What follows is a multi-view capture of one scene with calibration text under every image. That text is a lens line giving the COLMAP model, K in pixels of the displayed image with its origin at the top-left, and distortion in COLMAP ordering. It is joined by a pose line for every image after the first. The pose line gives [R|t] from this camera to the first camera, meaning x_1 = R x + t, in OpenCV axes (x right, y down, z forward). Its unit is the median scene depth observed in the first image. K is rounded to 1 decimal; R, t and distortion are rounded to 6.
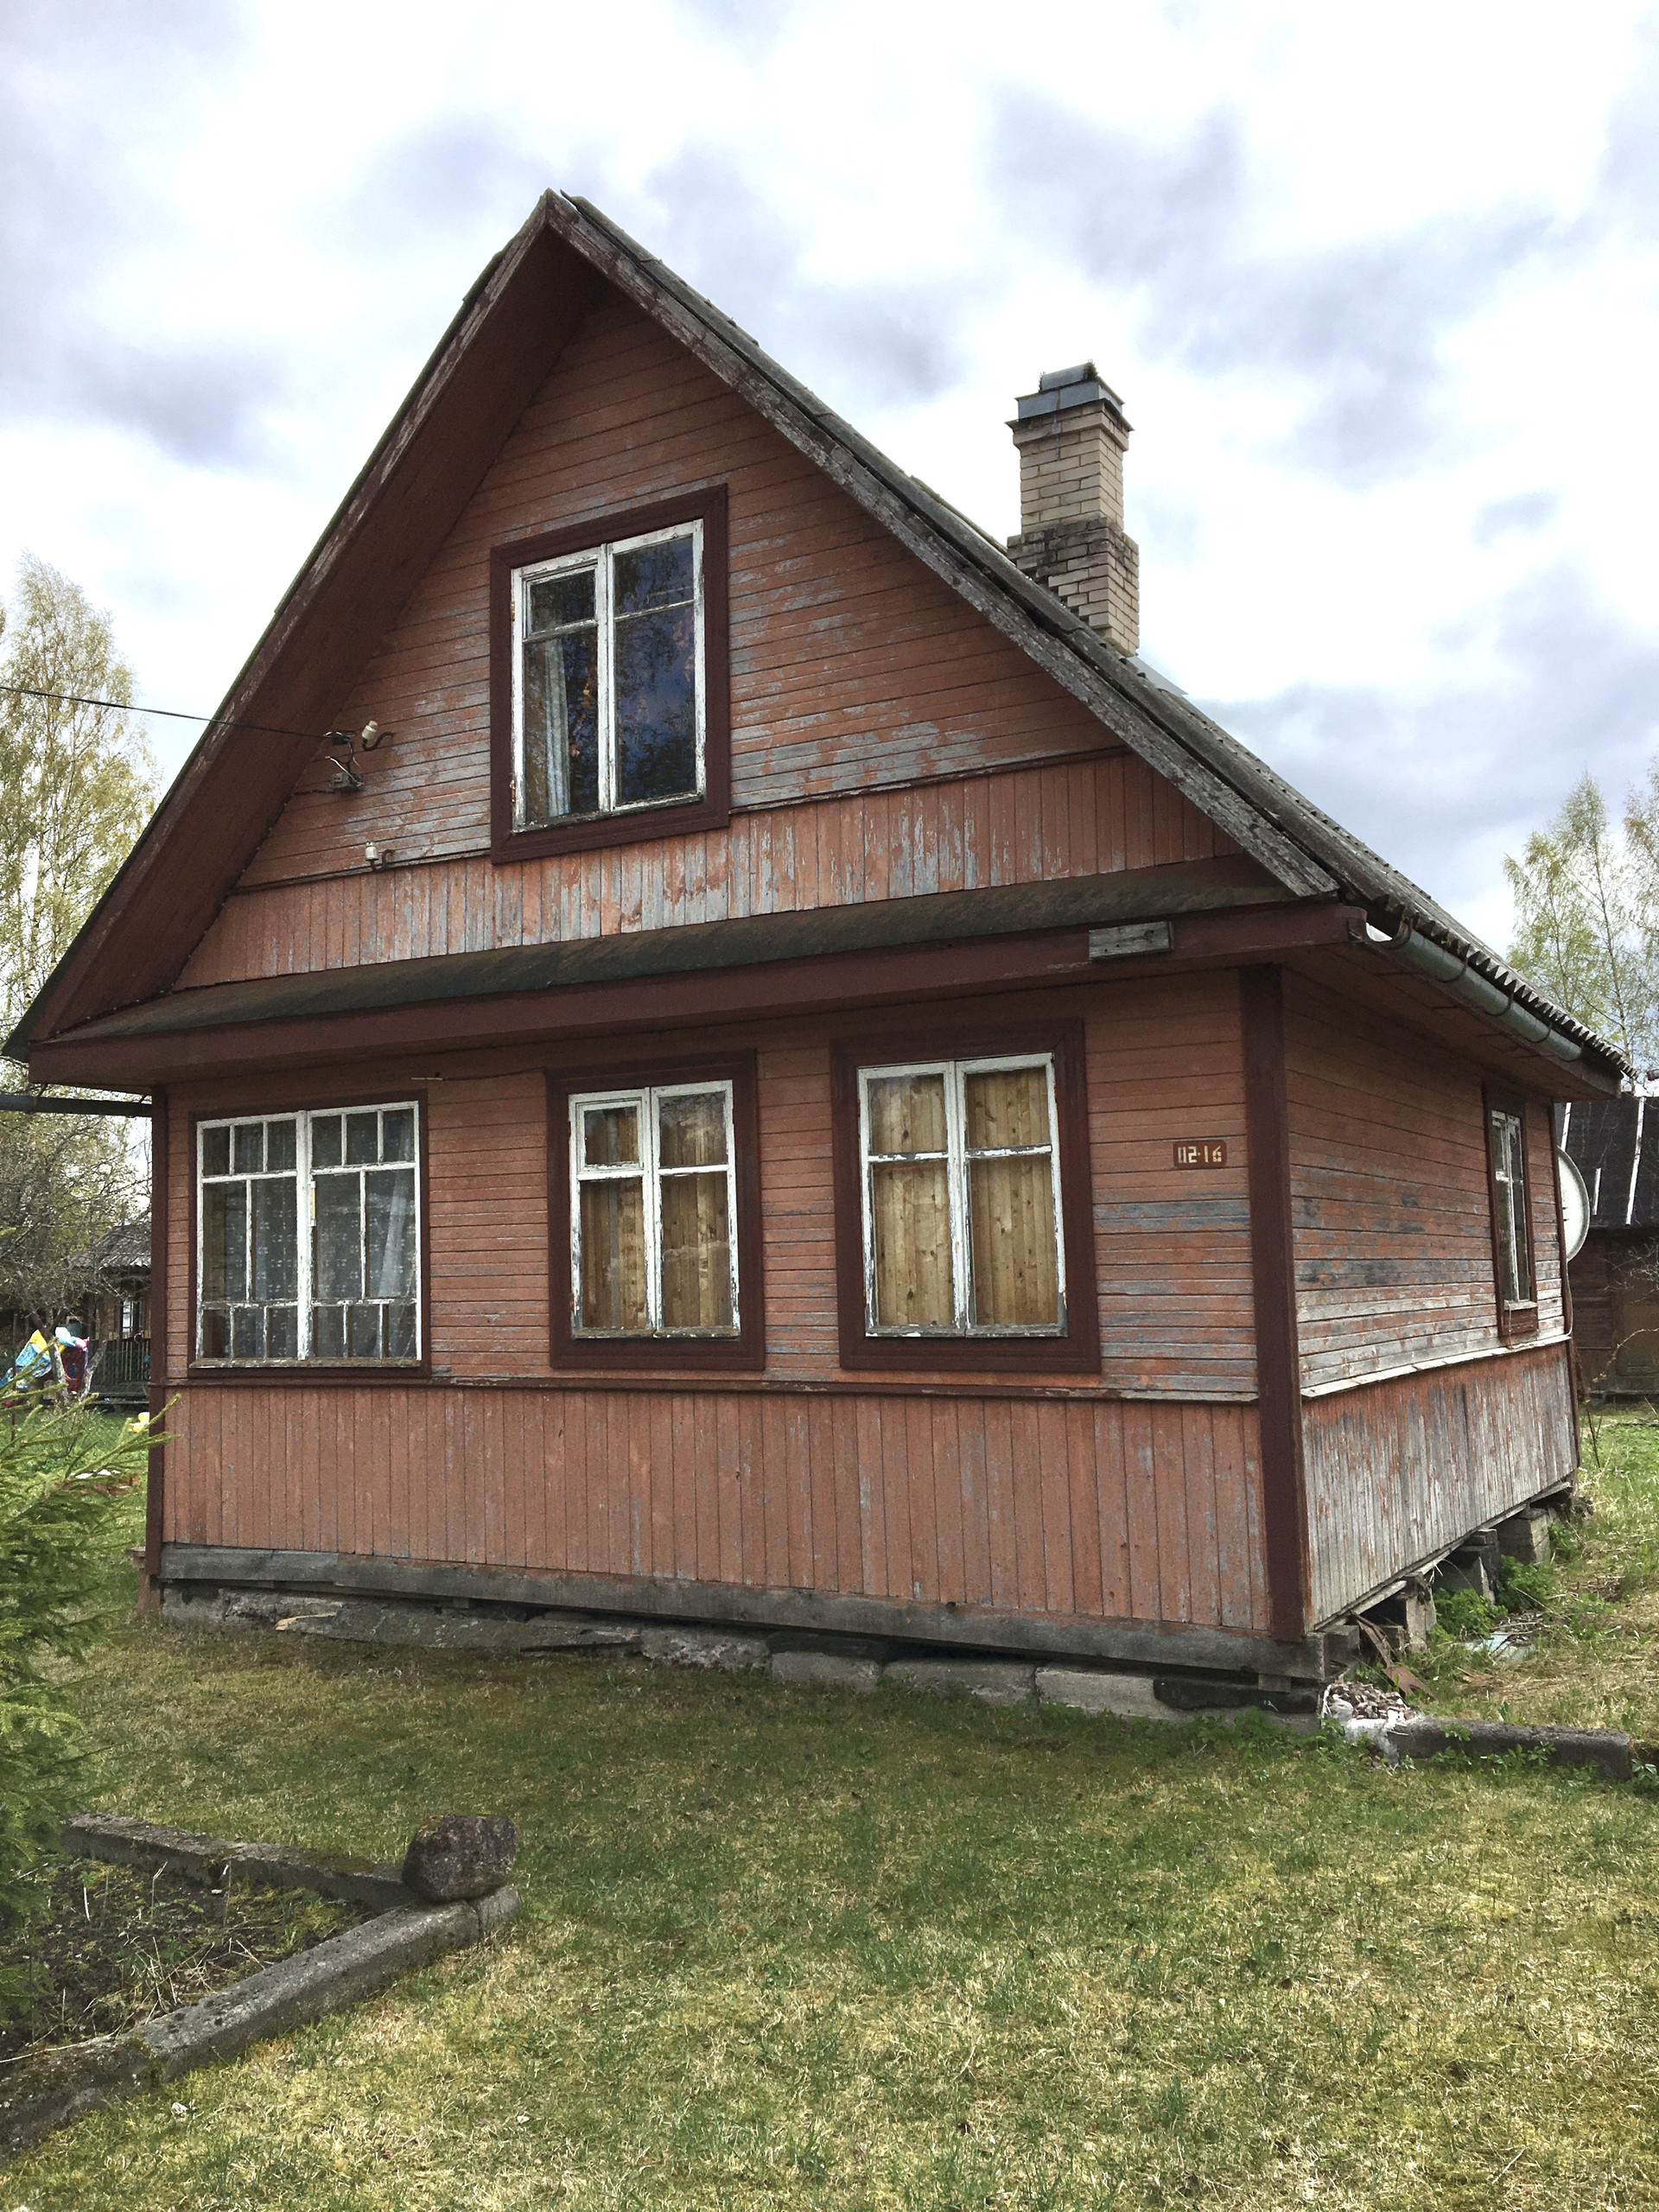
lens RADIAL K [[1831.0, 0, 829.5], [0, 1831.0, 1106.0], [0, 0, 1]] dist [0.068786, -0.094631]
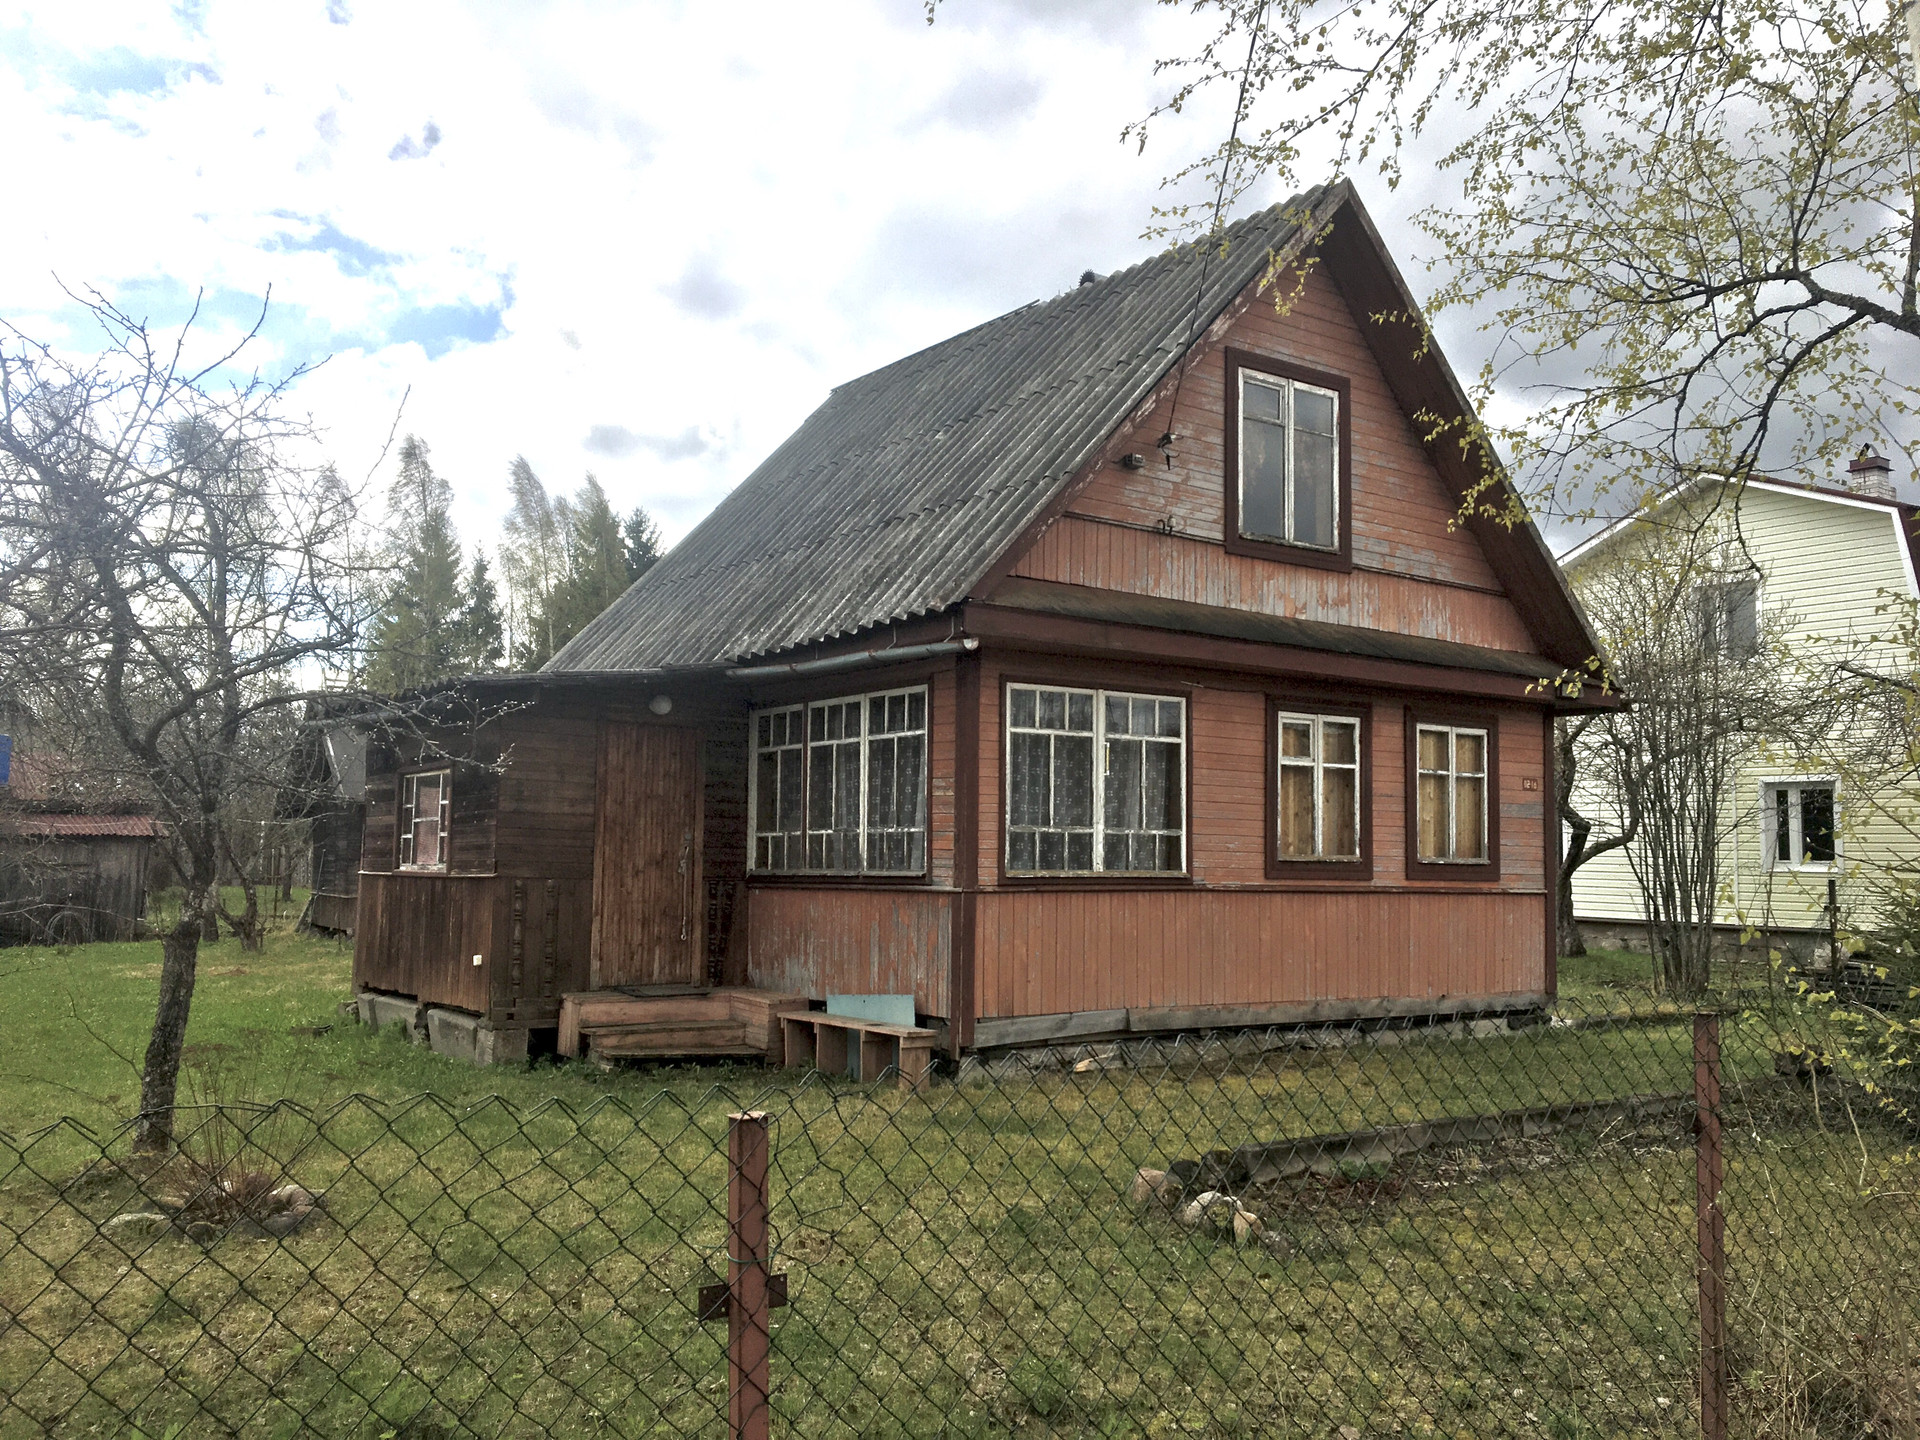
lens RADIAL K [[1589.3, 0, 962.0], [0, 1589.3, 690.7], [0, 0, 1]] dist [0.068786, -0.094631]
pose [[0.421385, 0.116181, 0.899409, -1.549984], [-0.115426, 0.990565, -0.073878, 0.113958], [-0.899506, -0.072684, 0.430820, 0.651063]]
